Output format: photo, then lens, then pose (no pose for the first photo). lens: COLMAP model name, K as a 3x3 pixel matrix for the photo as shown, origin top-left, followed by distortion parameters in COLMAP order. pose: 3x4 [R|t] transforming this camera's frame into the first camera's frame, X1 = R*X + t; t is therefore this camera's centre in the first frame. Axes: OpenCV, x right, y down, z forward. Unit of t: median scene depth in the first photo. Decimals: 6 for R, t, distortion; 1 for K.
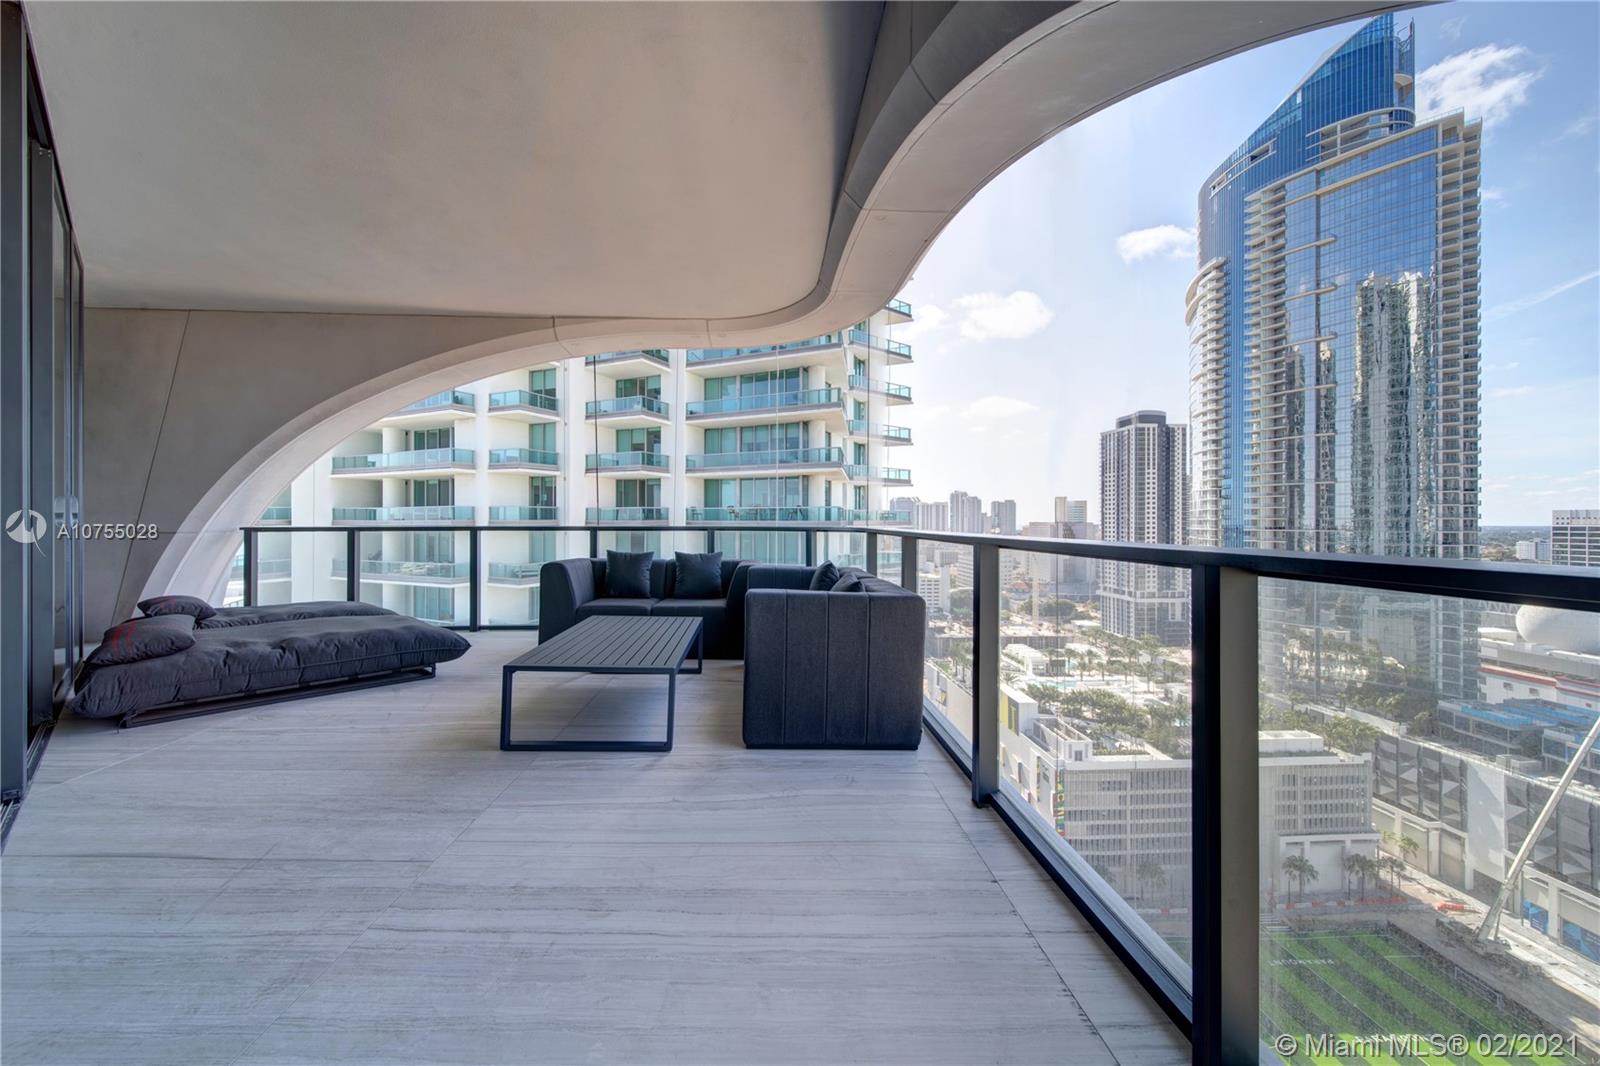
lens RADIAL K [[575.6, 0, 825.2], [0, 575.6, 521.1], [0, 0, 1]] dist [0.020994, -0.000041]
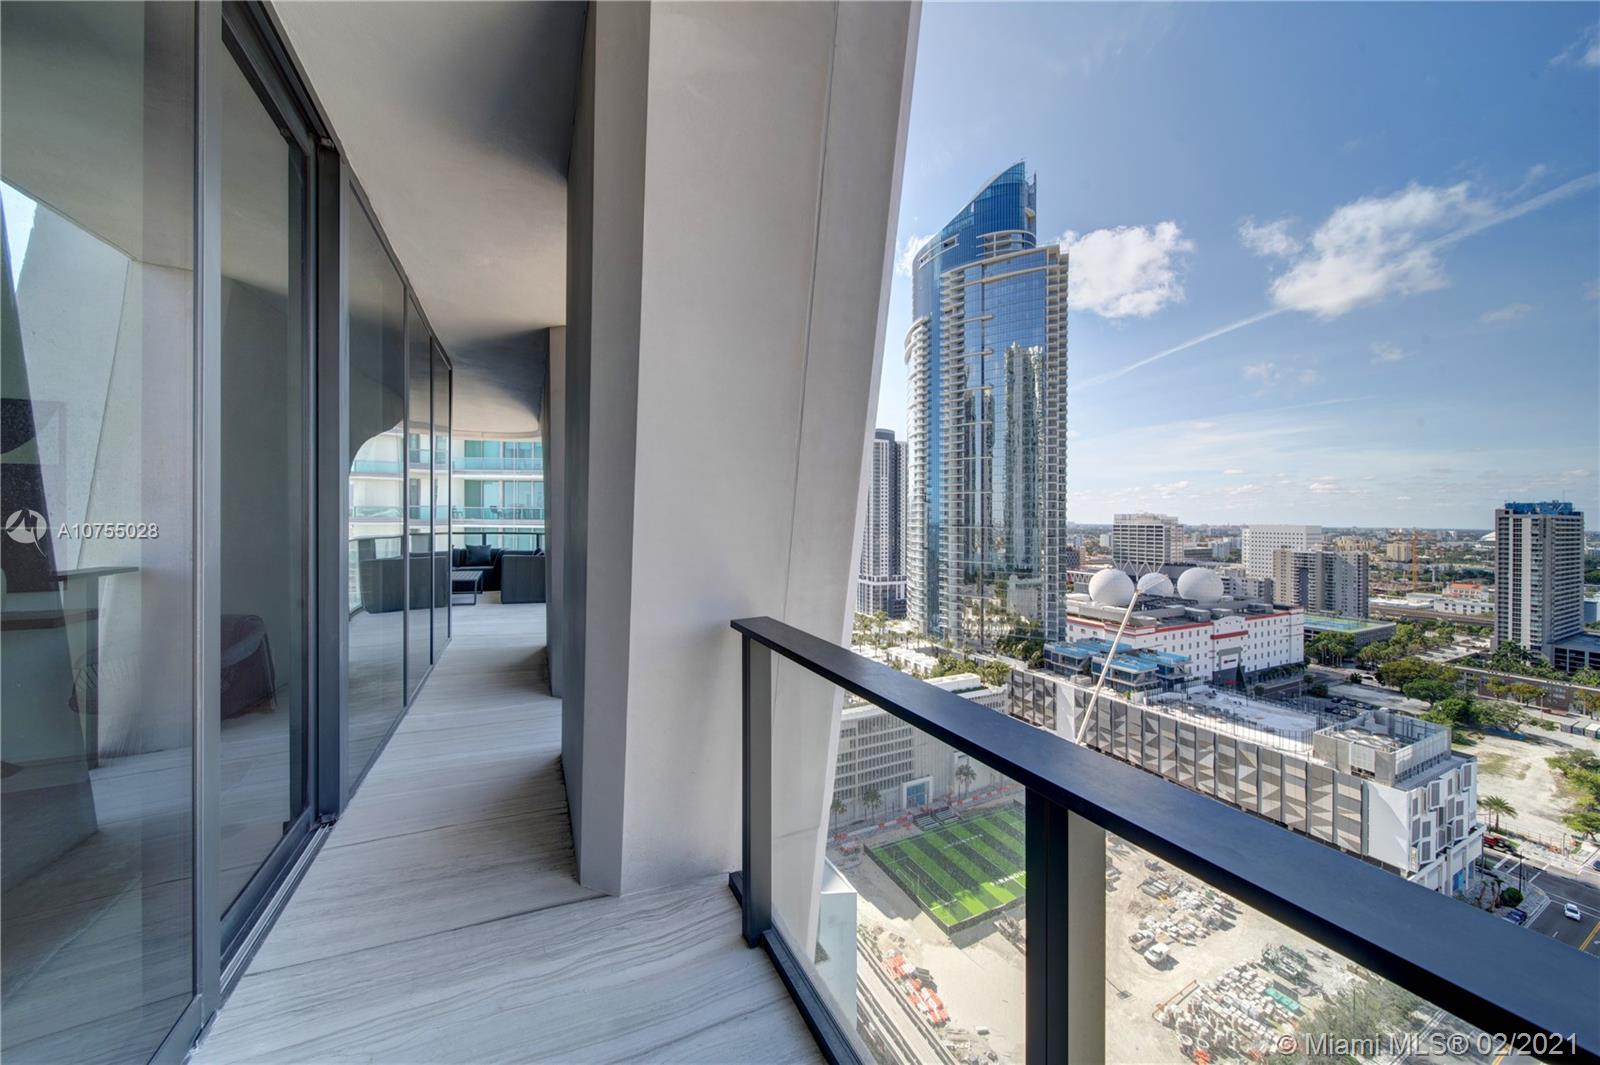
lens RADIAL K [[575.6, 0, 825.2], [0, 575.6, 520.6], [0, 0, 1]] dist [0.020994, -0.000041]
pose [[0.935621, 0.006229, 0.352951, 0.020902], [-0.009389, 0.999930, 0.007241, -0.005932], [-0.352881, -0.010089, 0.935614, -0.136999]]
